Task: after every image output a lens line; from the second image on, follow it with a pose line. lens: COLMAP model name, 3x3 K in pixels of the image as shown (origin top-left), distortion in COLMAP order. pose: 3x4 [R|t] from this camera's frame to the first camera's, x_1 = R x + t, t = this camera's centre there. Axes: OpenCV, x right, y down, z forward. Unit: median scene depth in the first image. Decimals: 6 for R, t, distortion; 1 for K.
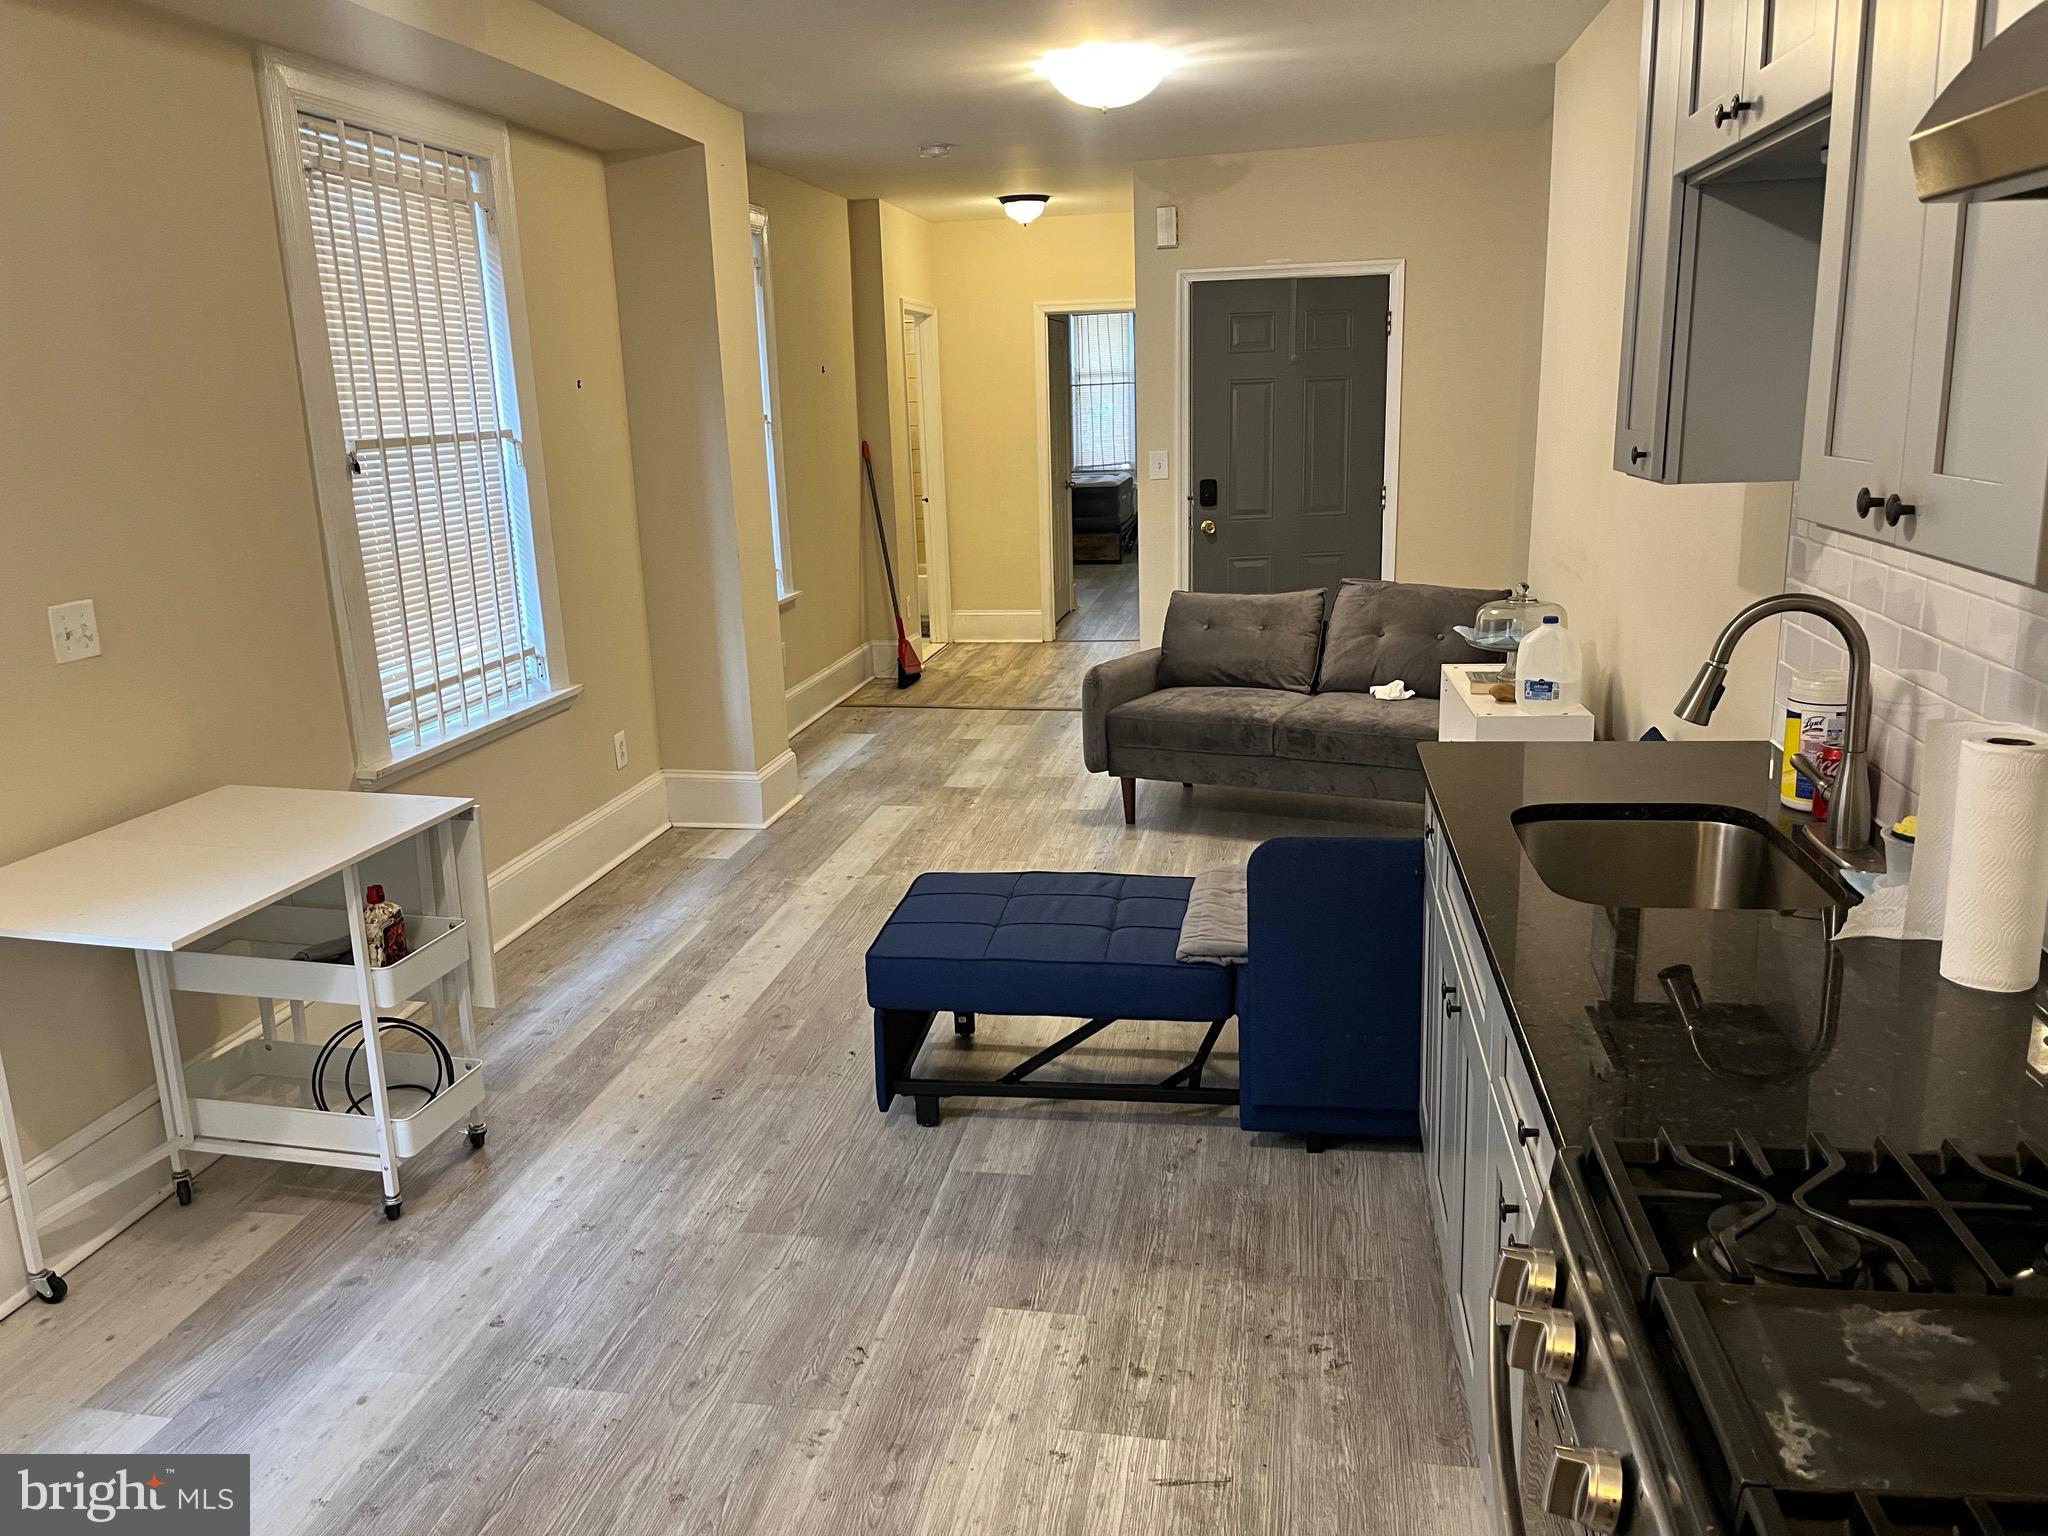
lens RADIAL K [[1539.4, 0, 1019.8], [0, 1539.4, 769.4], [0, 0, 1]] dist [0.006208, 0.001793]
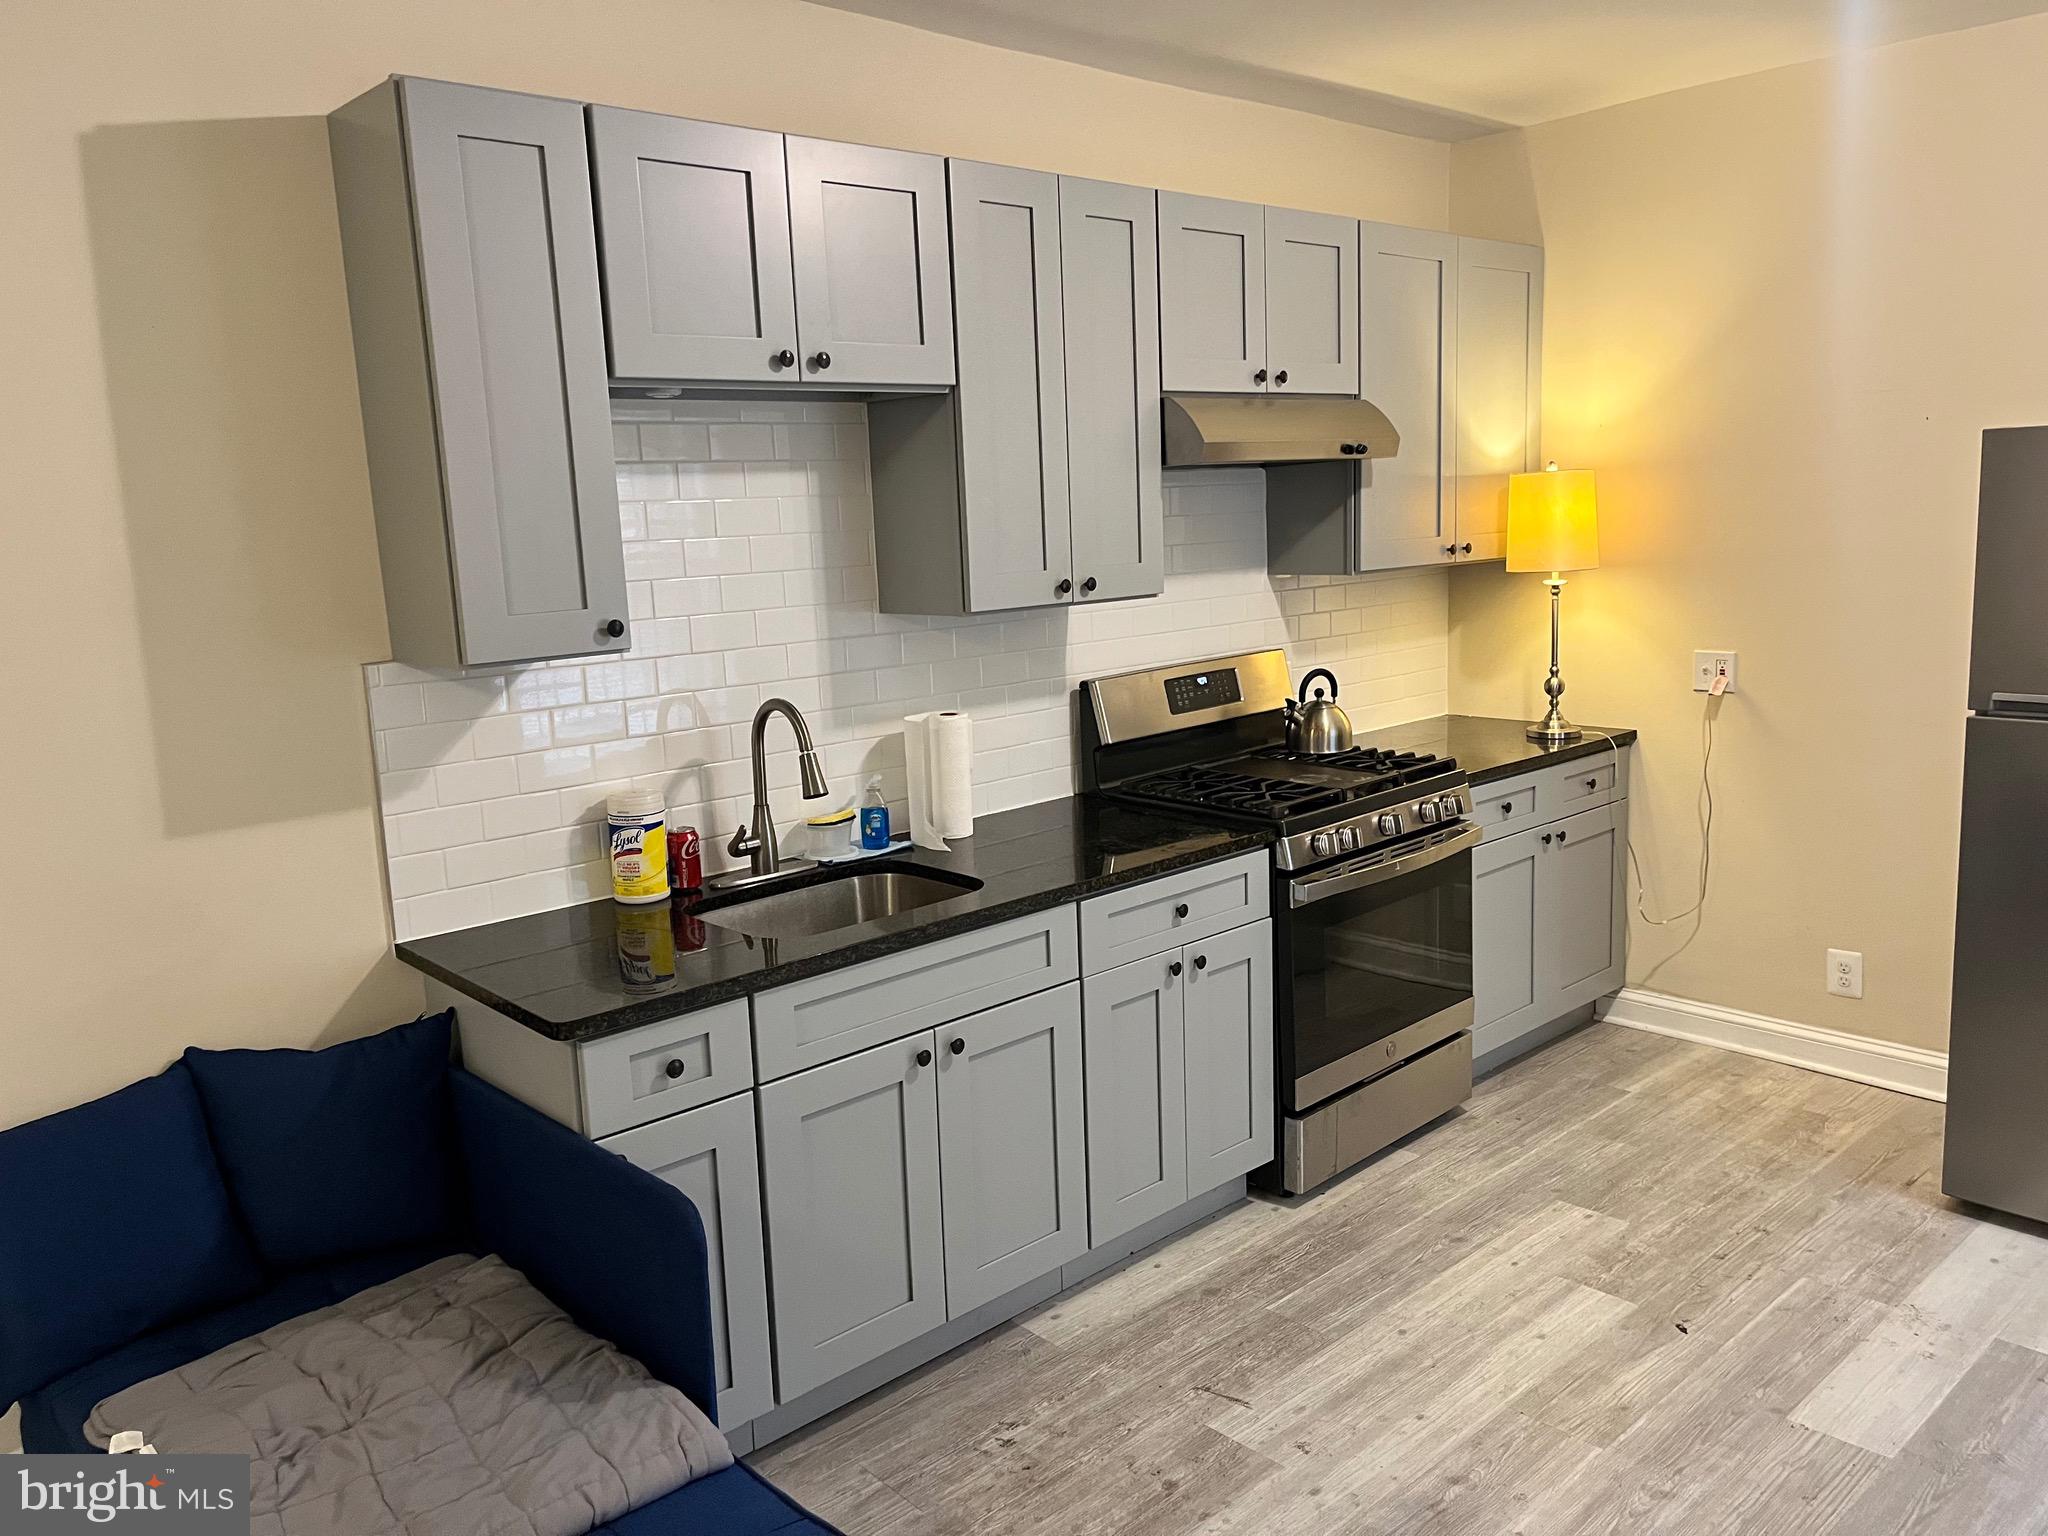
lens RADIAL K [[1539.4, 0, 1020.2], [0, 1539.4, 767.0], [0, 0, 1]] dist [0.006208, 0.001793]
pose [[-0.785237, -0.040160, 0.617891, -0.494389], [0.204335, 0.925186, 0.319809, -0.423063], [-0.584508, 0.377383, -0.718284, 1.764666]]
